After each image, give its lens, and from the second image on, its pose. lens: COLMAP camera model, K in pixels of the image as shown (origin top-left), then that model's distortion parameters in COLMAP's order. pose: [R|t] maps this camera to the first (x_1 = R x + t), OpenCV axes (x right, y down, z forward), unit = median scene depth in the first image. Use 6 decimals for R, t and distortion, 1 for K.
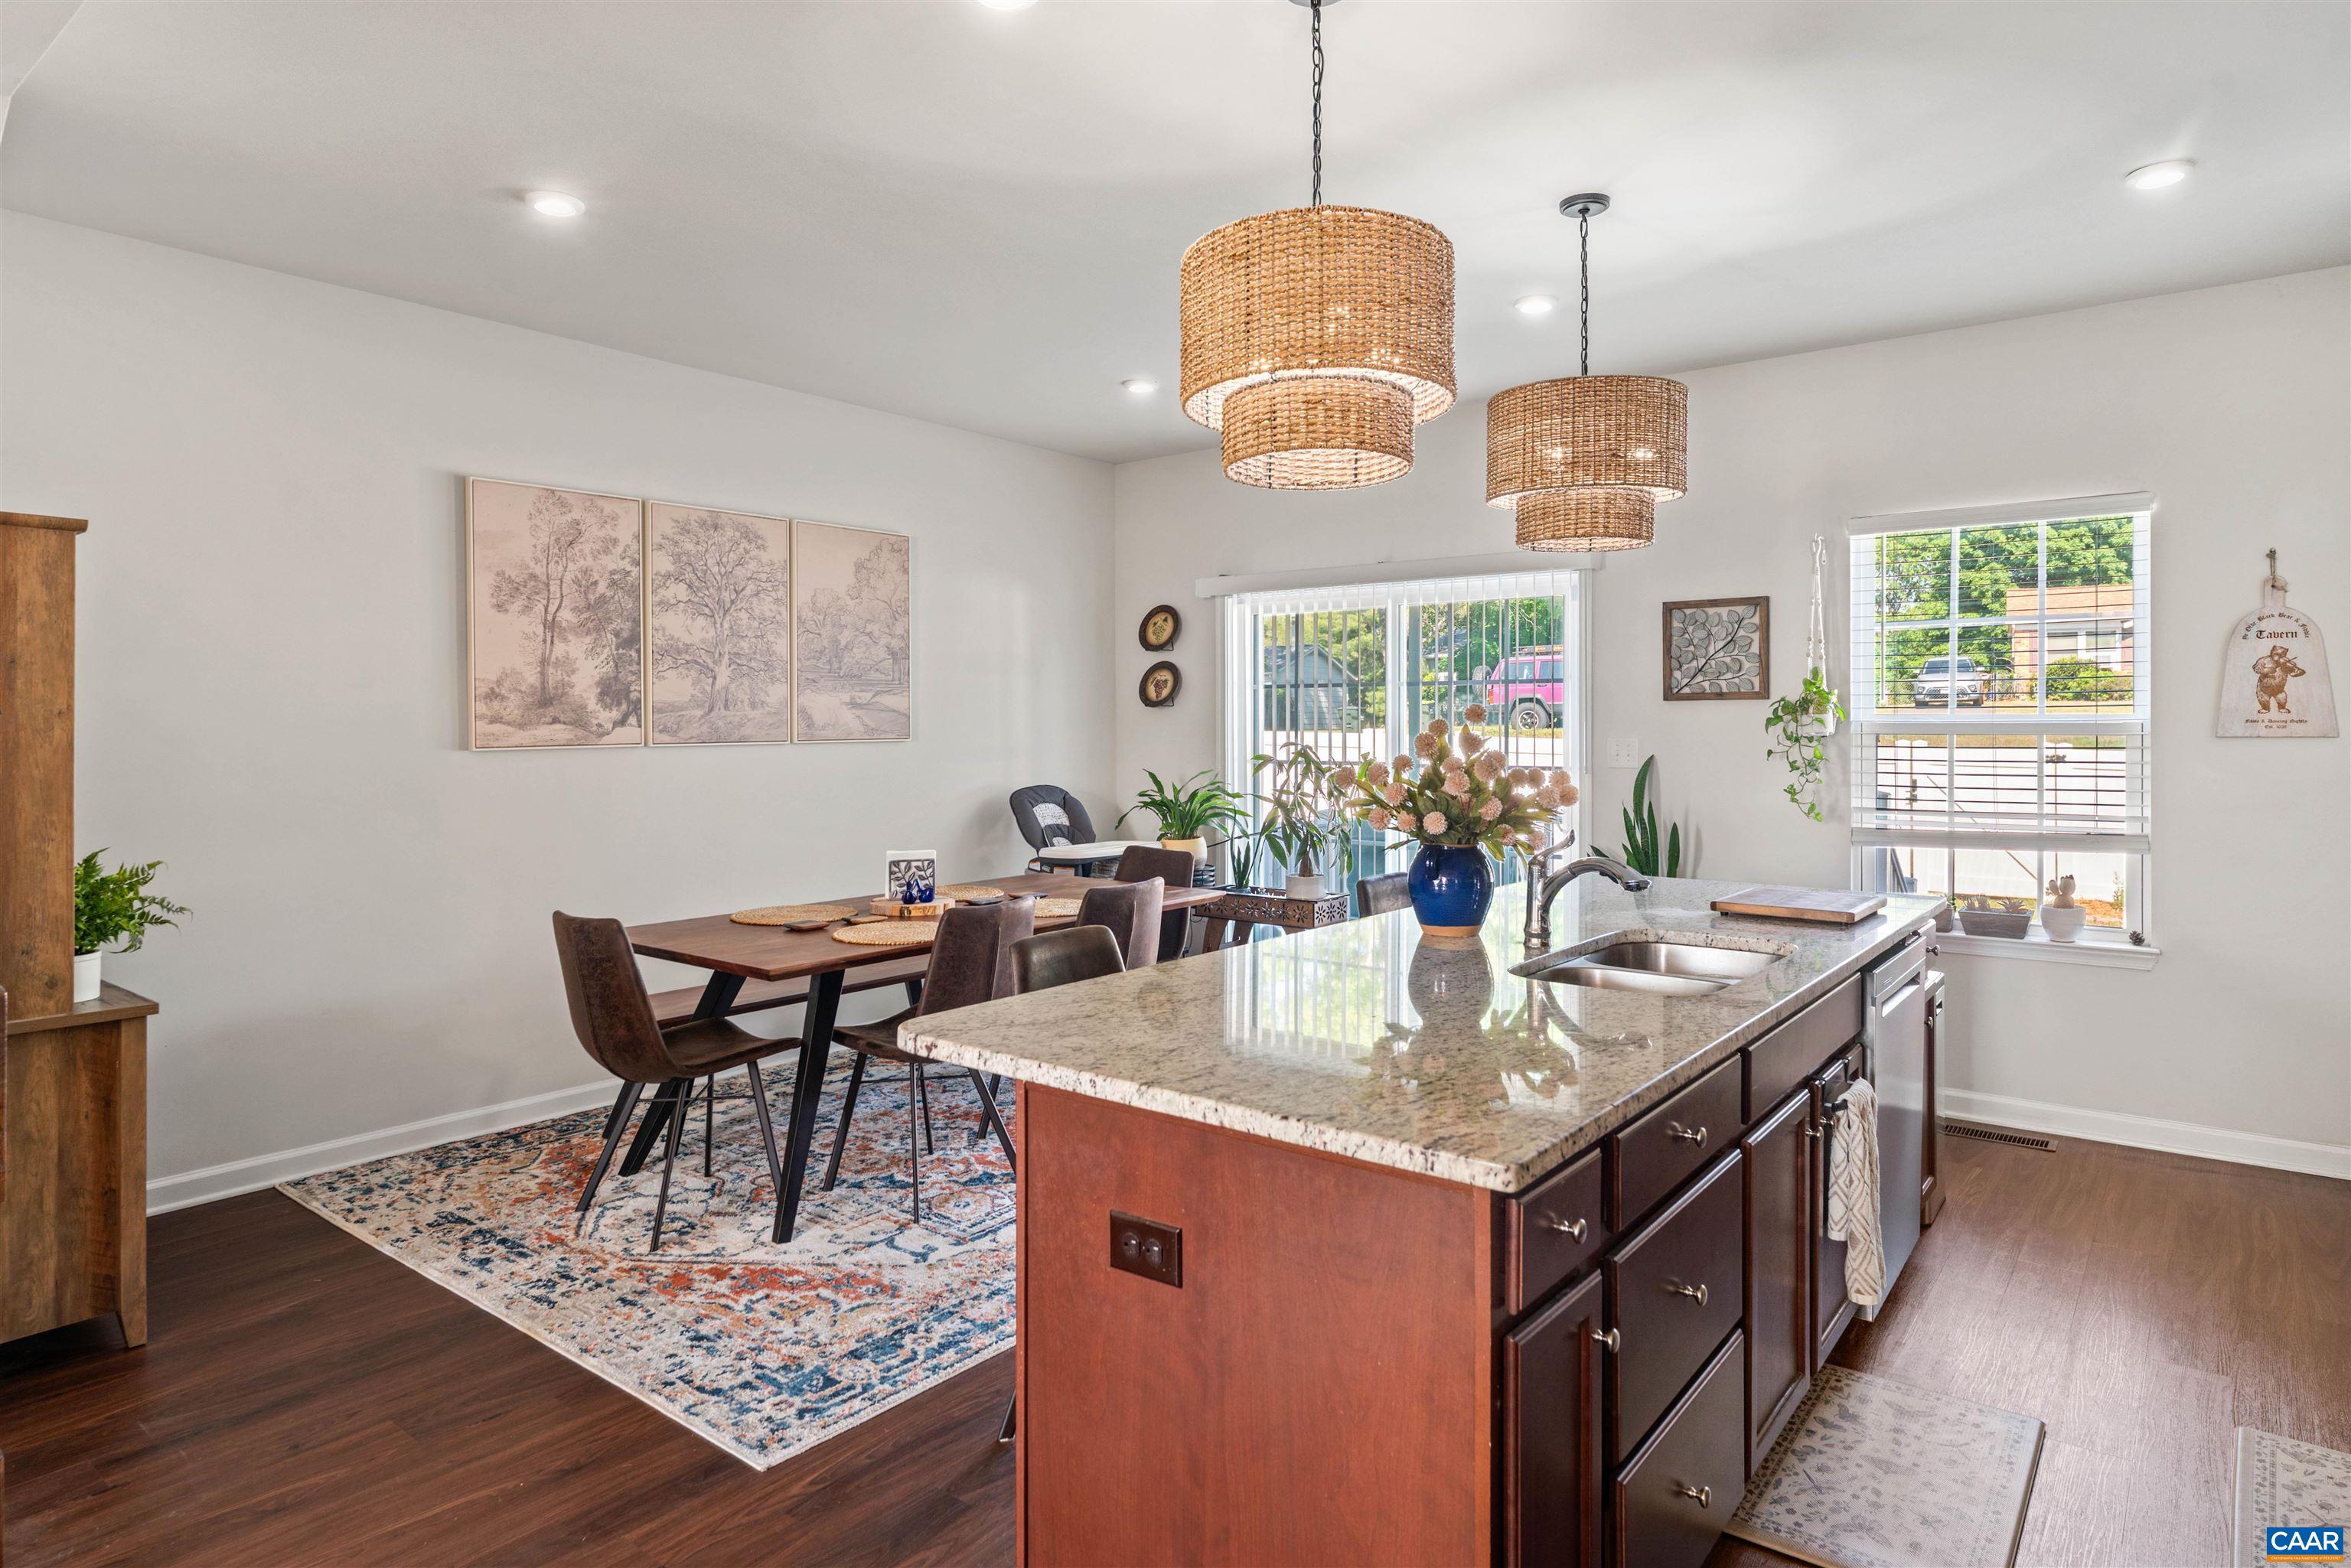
lens RADIAL K [[1342.1, 0, 1226.0], [0, 1342.1, 726.7], [0, 0, 1]] dist [-0.002401, -0.001272]
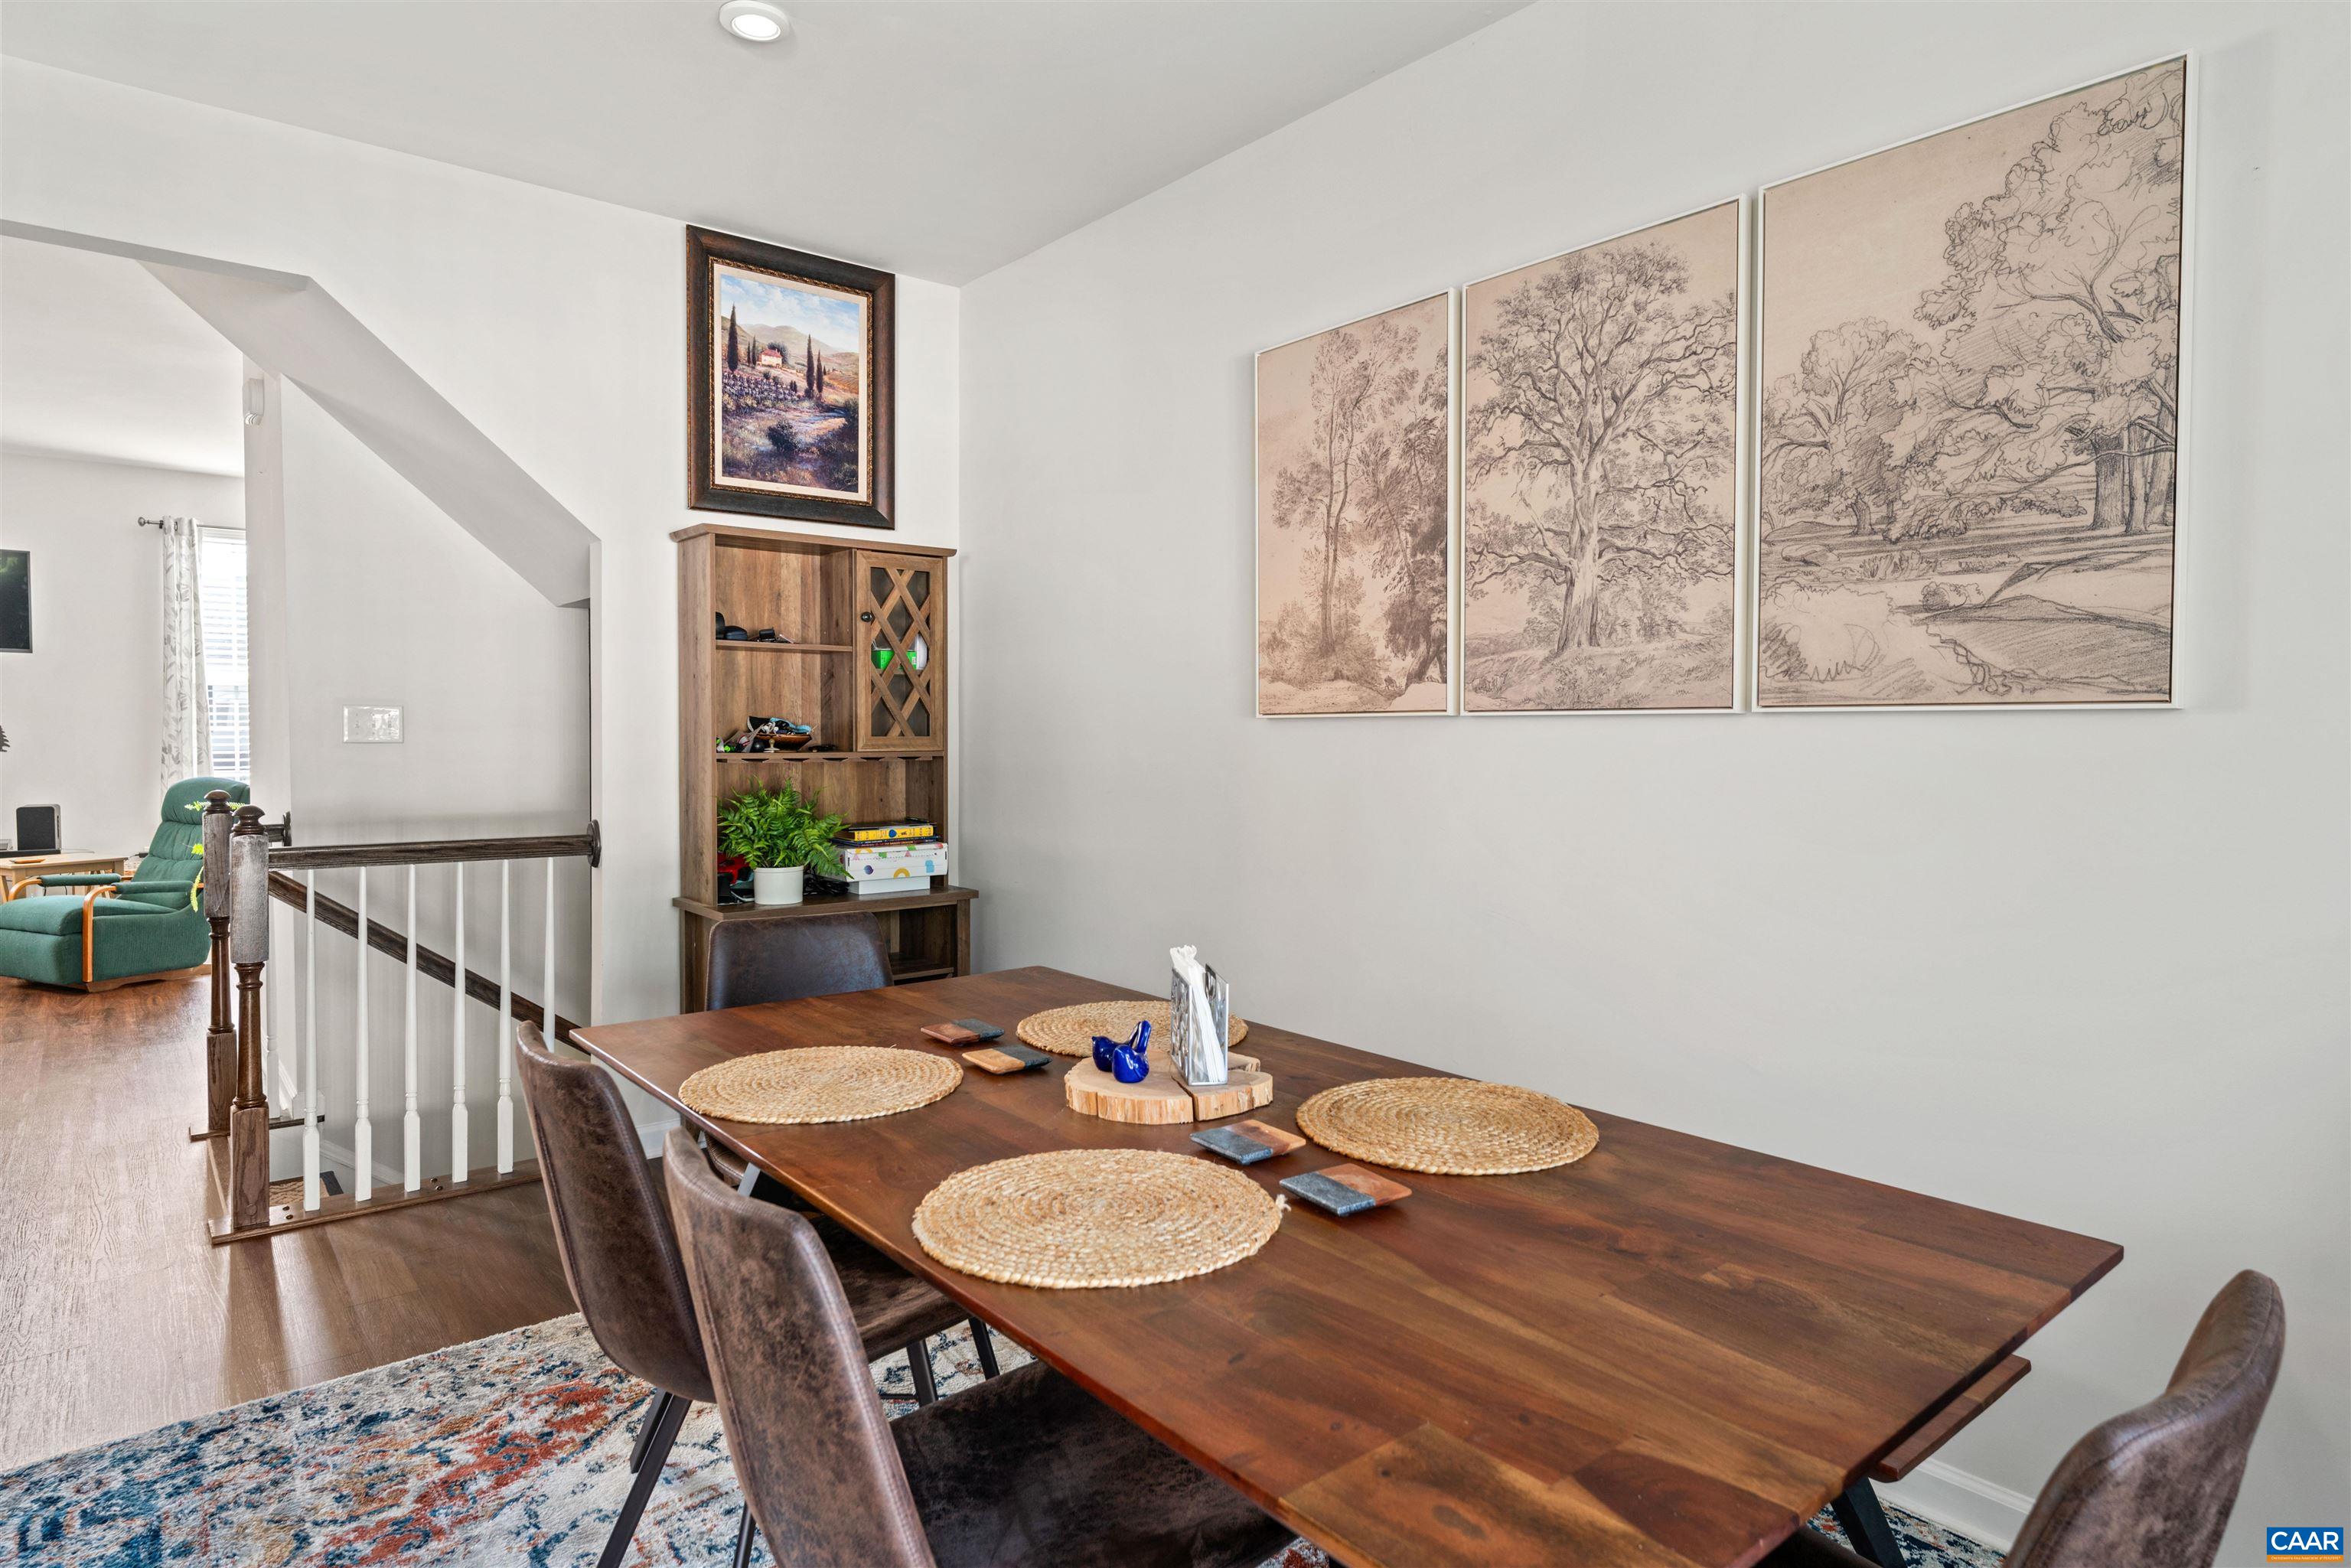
lens RADIAL K [[1291.8, 0, 1175.5], [0, 1291.8, 784.0], [0, 0, 1]] dist [-0.004519, -0.002507]
pose [[-0.238150, 0.040960, -0.970364, 0.143323], [-0.009883, 0.998956, 0.044593, 0.020877], [0.971178, 0.020210, -0.237496, 1.028454]]
